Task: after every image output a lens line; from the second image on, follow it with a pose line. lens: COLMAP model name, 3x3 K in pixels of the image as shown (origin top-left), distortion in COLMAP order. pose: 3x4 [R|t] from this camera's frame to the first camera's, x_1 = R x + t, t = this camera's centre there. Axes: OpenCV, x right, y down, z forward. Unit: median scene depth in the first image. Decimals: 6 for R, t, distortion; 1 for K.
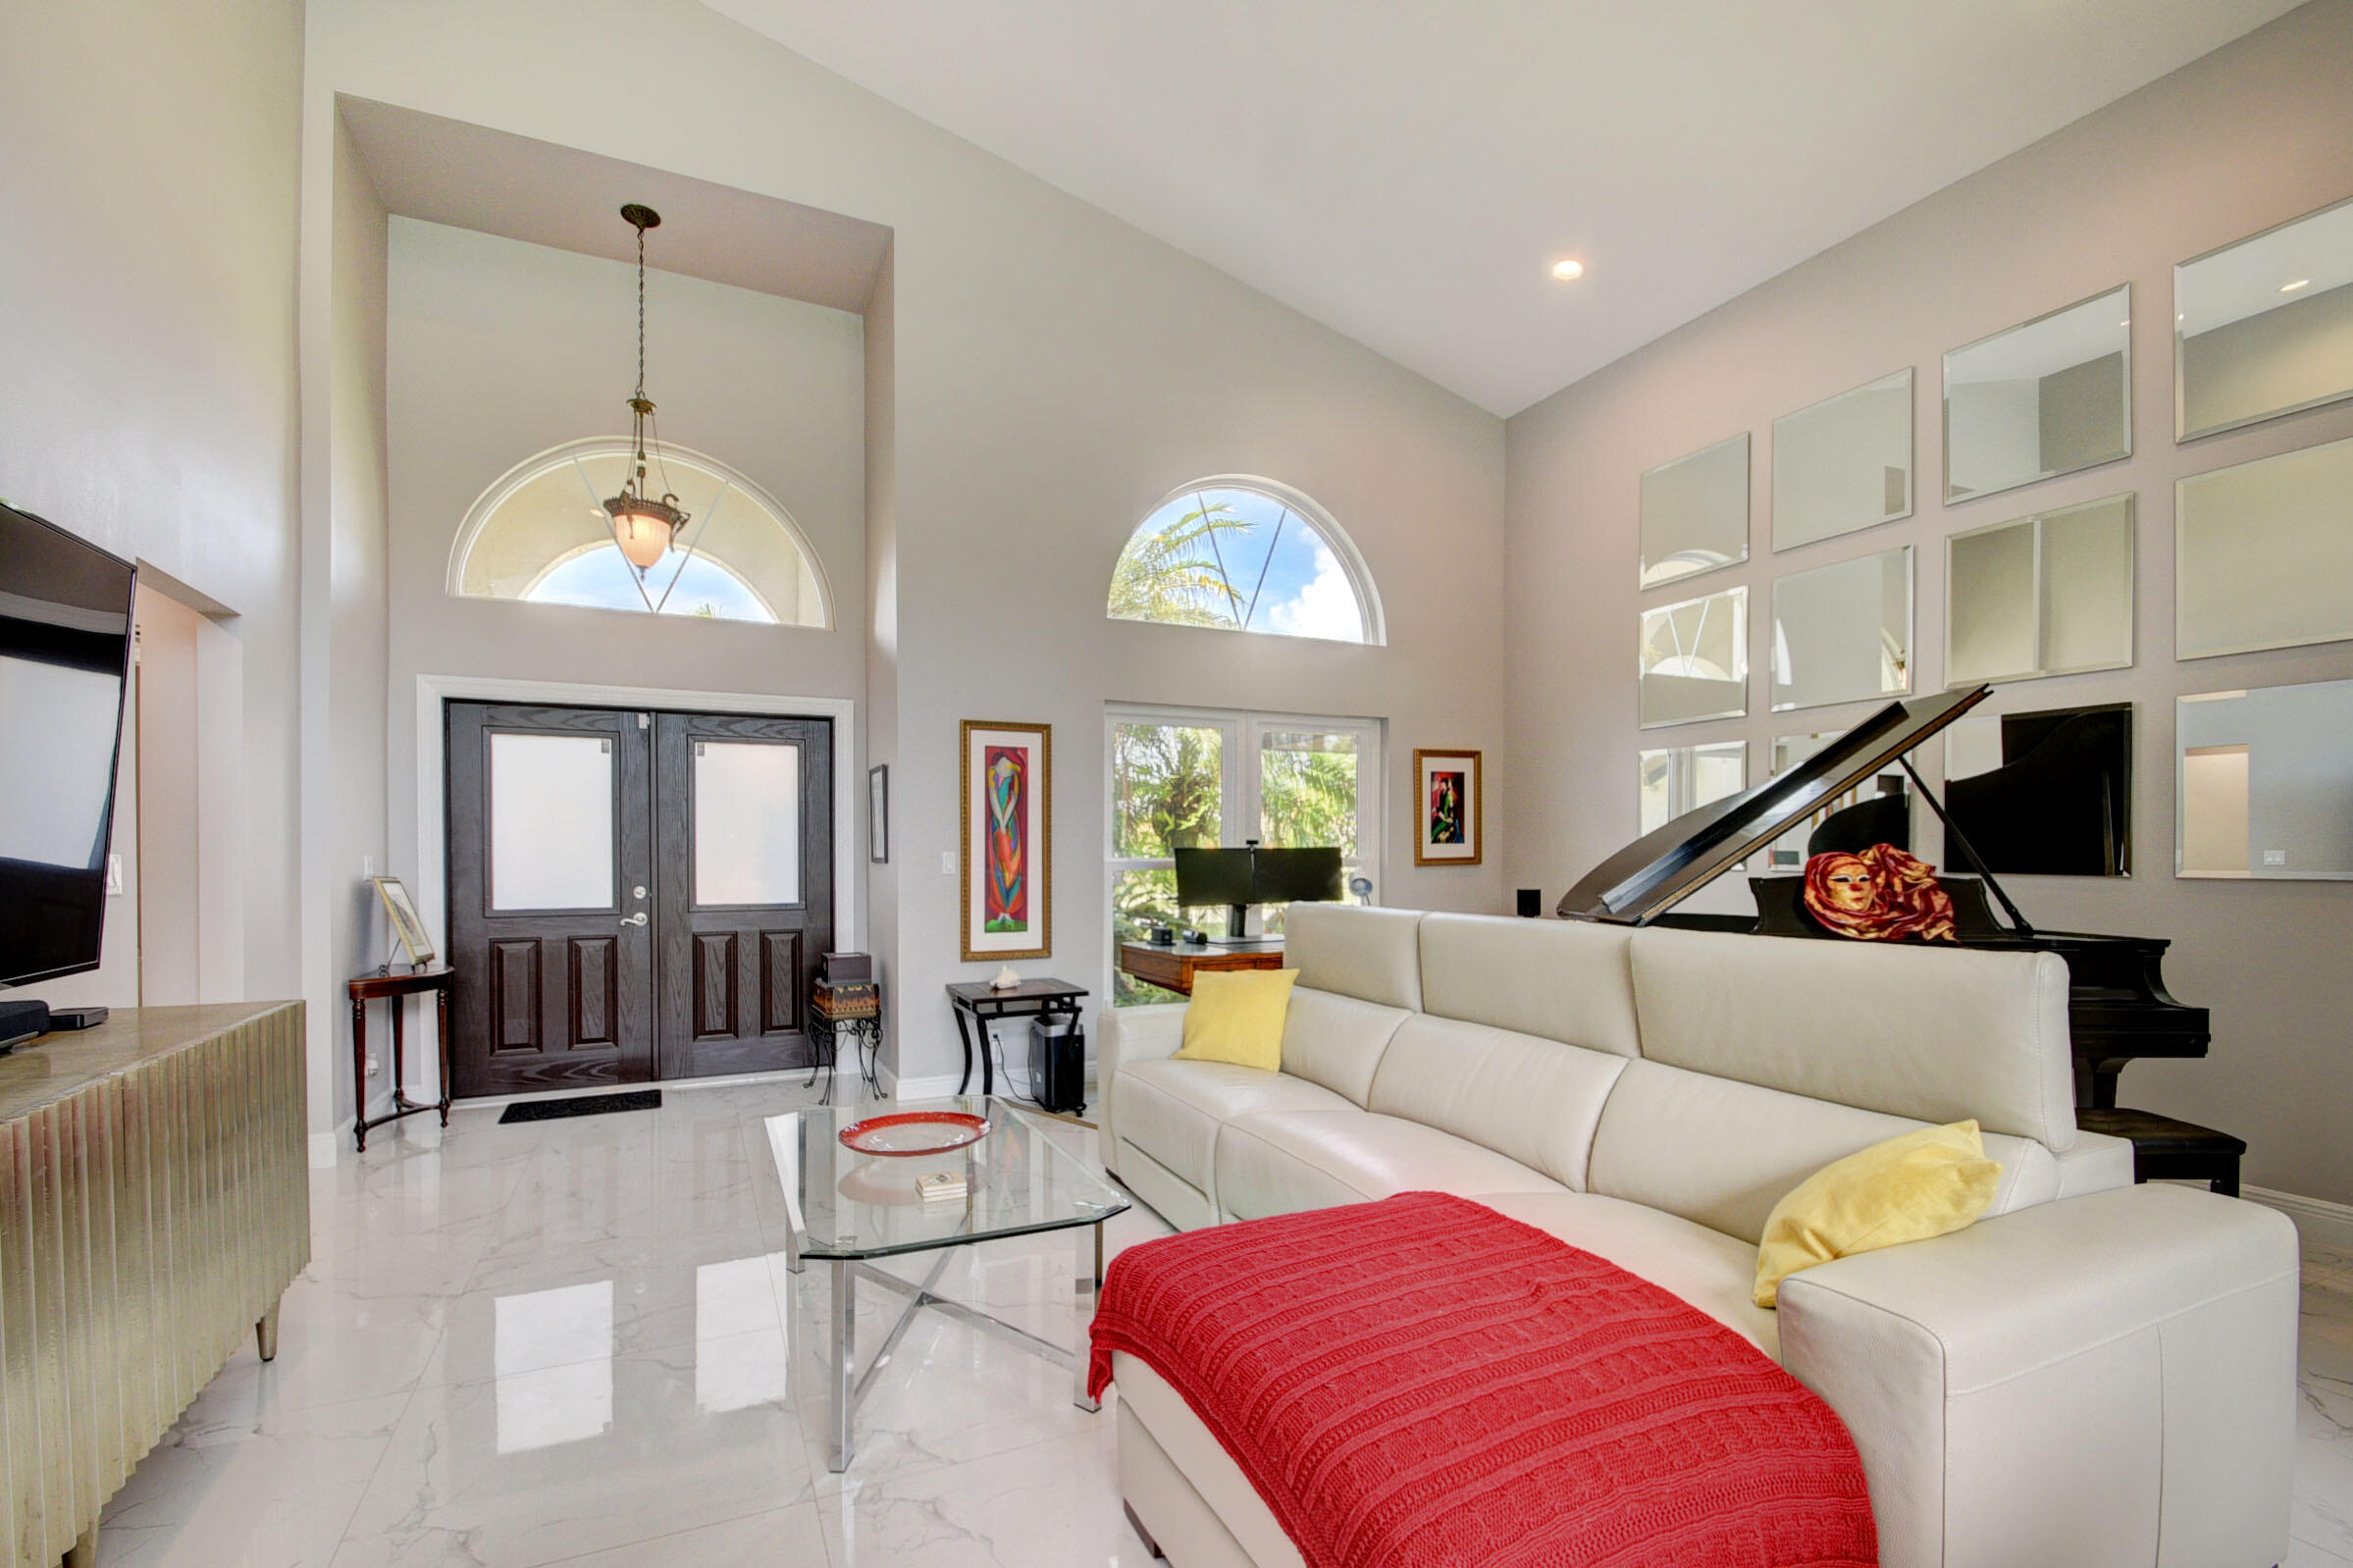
lens RADIAL K [[1034.1, 0, 1160.5], [0, 1034.1, 862.9], [0, 0, 1]] dist [0.018127, -0.018787]
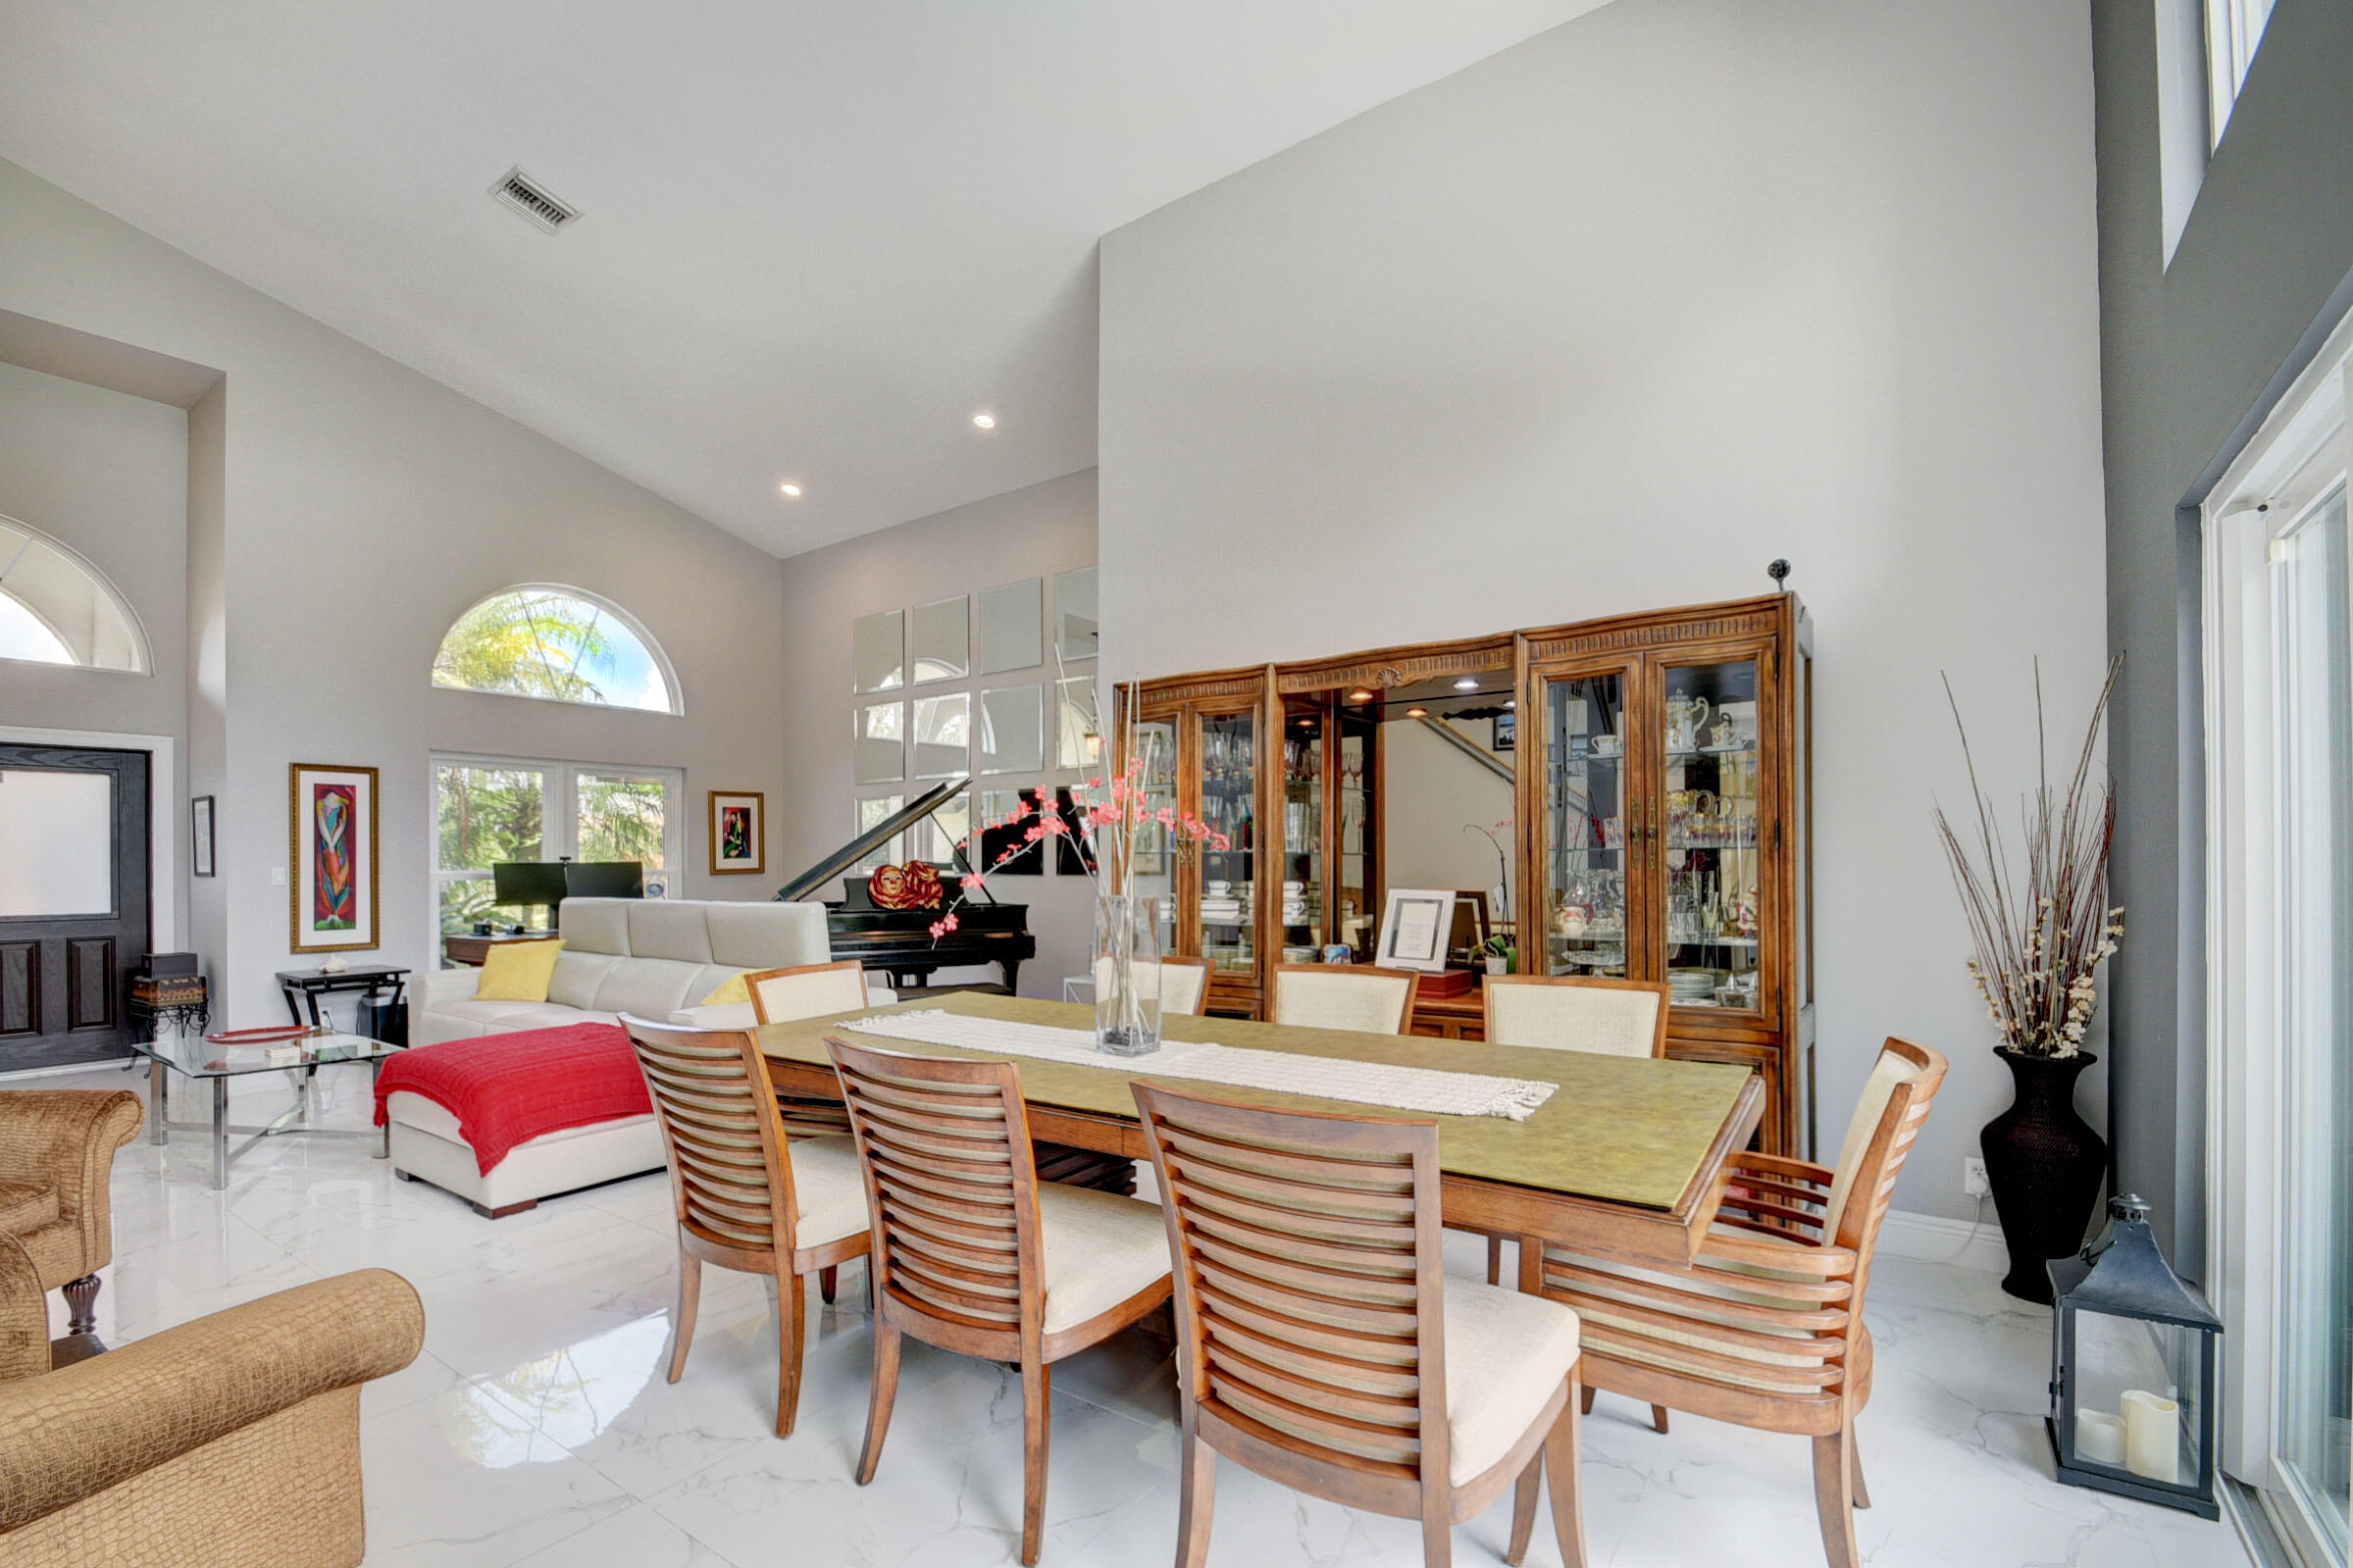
lens RADIAL K [[1034.0, 0, 1160.5], [0, 1034.0, 862.9], [0, 0, 1]] dist [0.018127, -0.018787]
pose [[0.872317, -0.005329, 0.488911, 0.111407], [0.010162, 0.999922, -0.007233, 0.003860], [-0.488834, 0.011278, 0.872304, -0.605214]]
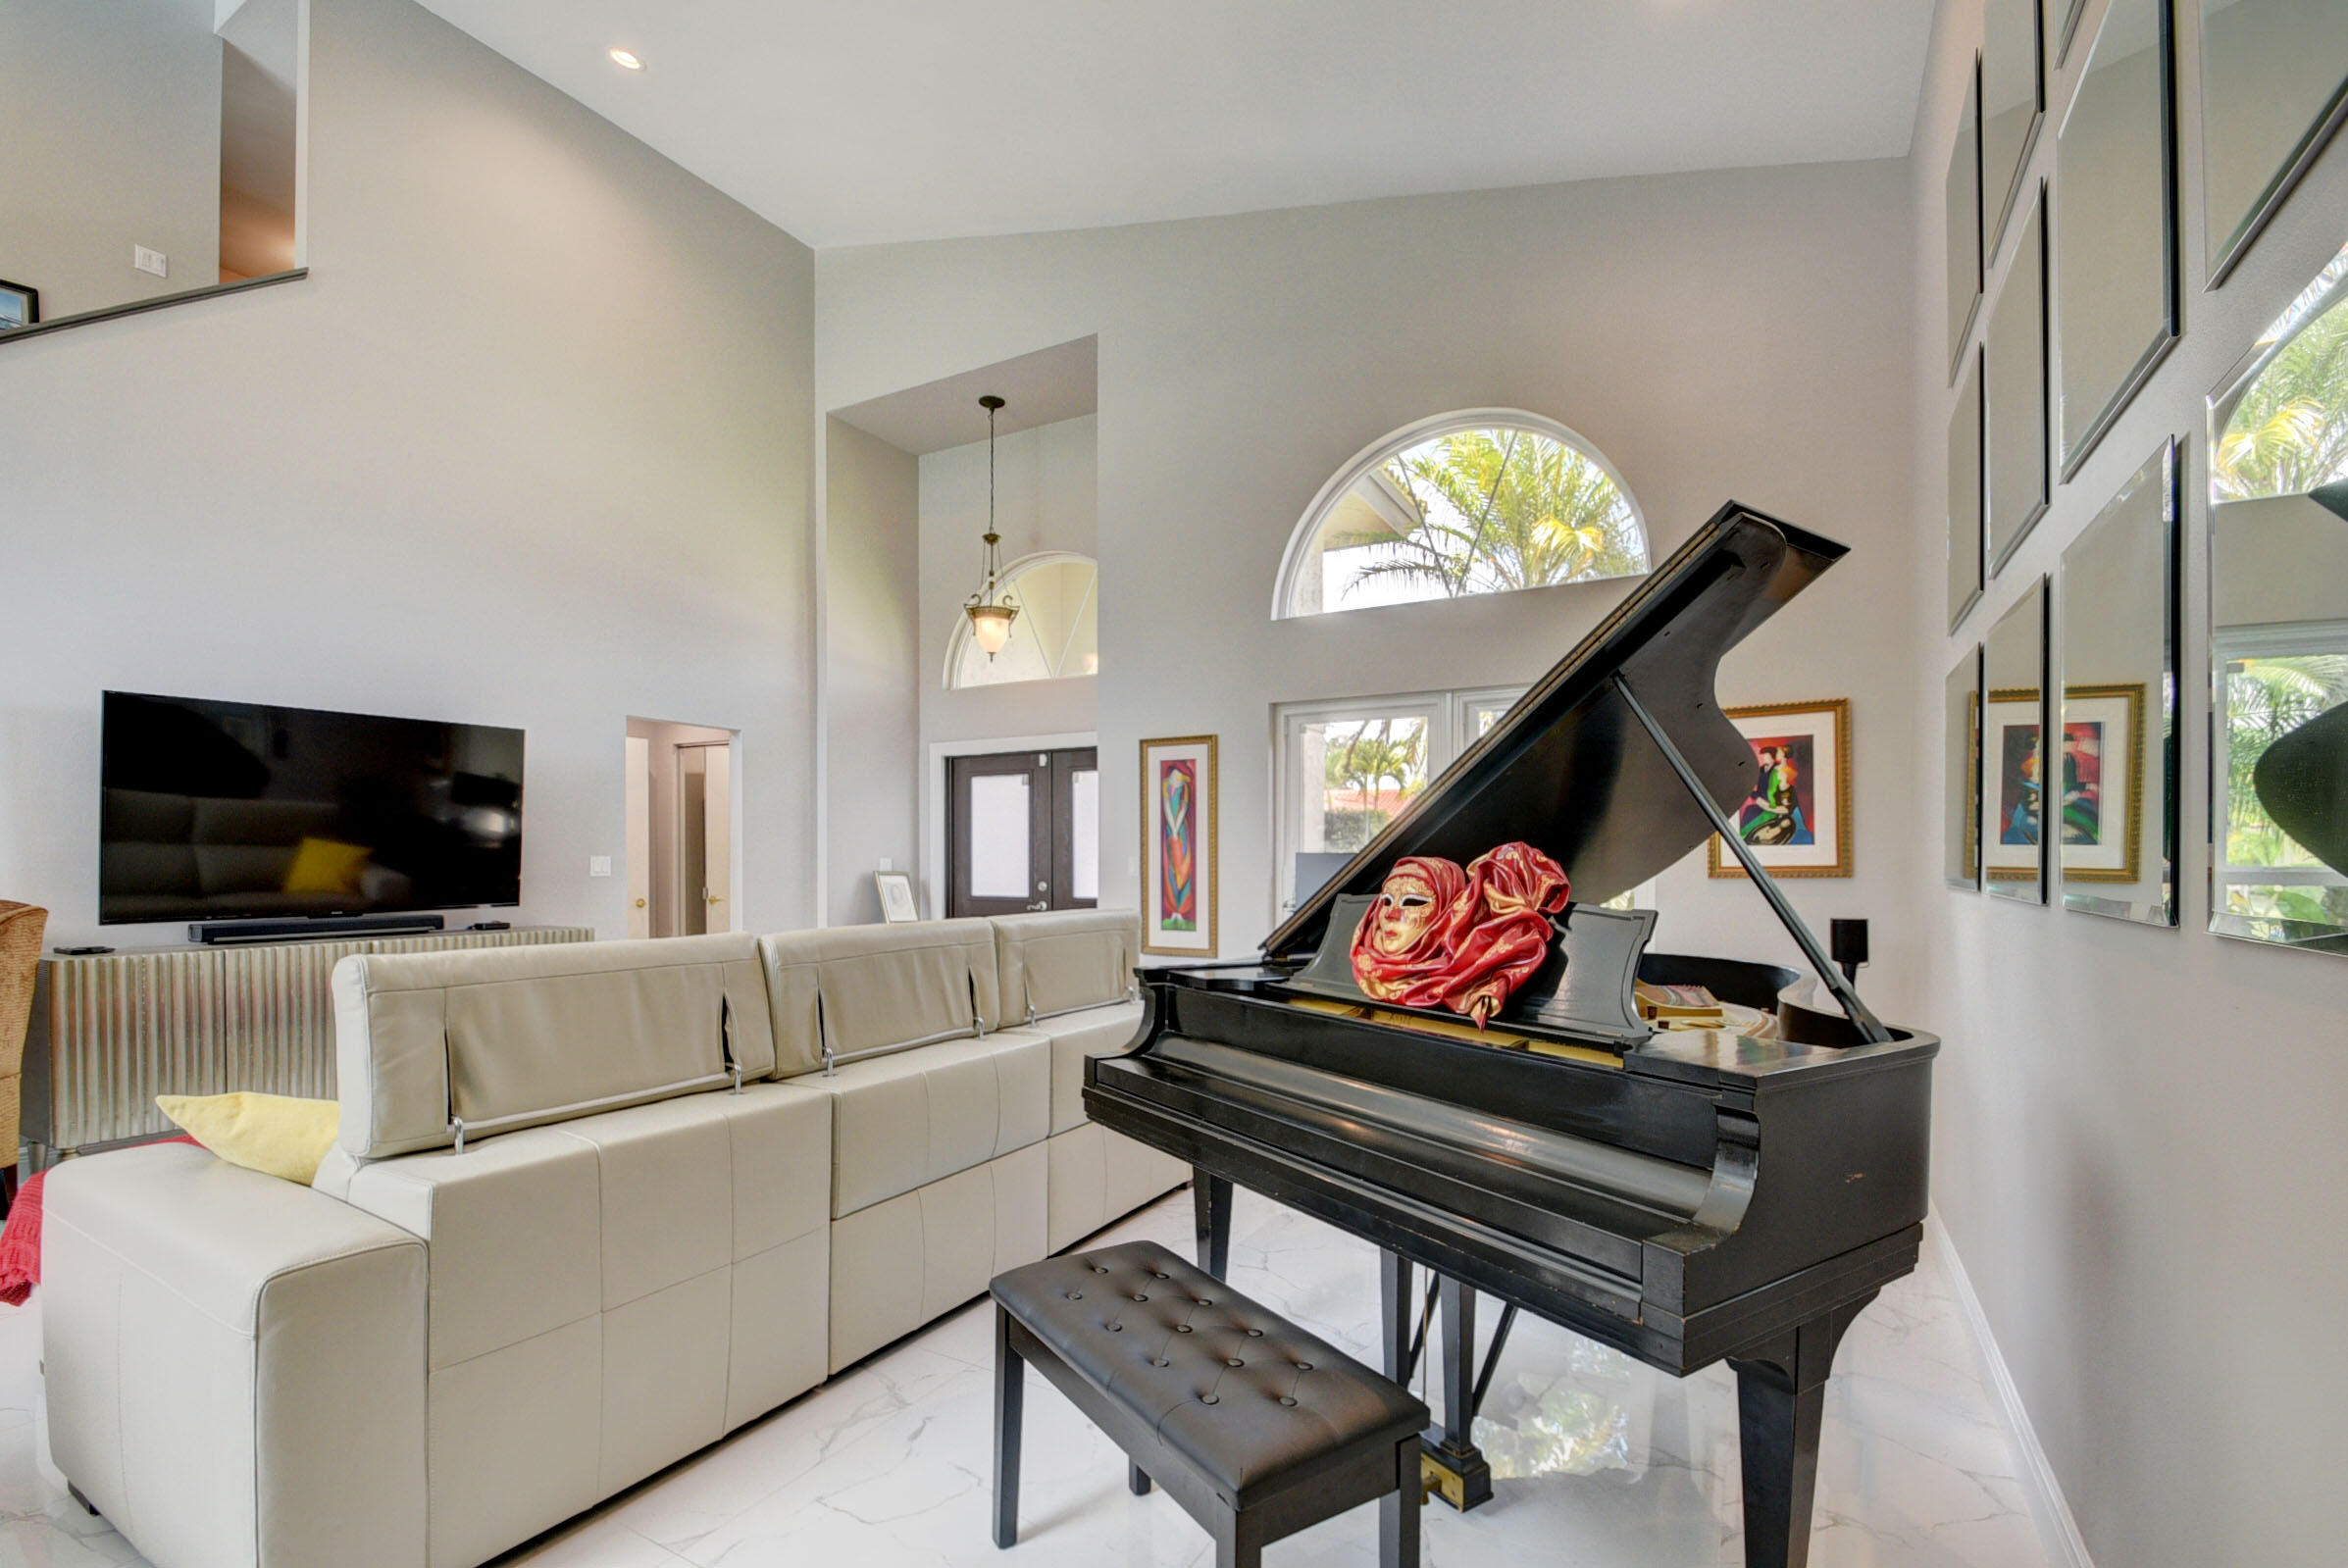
lens RADIAL K [[1031.9, 0, 1158.0], [0, 1031.9, 862.8], [0, 0, 1]] dist [0.018127, -0.018787]
pose [[0.574386, 0.004943, -0.818570, 0.718219], [-0.012197, 0.999922, -0.002520, -0.001347], [0.818494, 0.011432, 0.574402, 0.360696]]
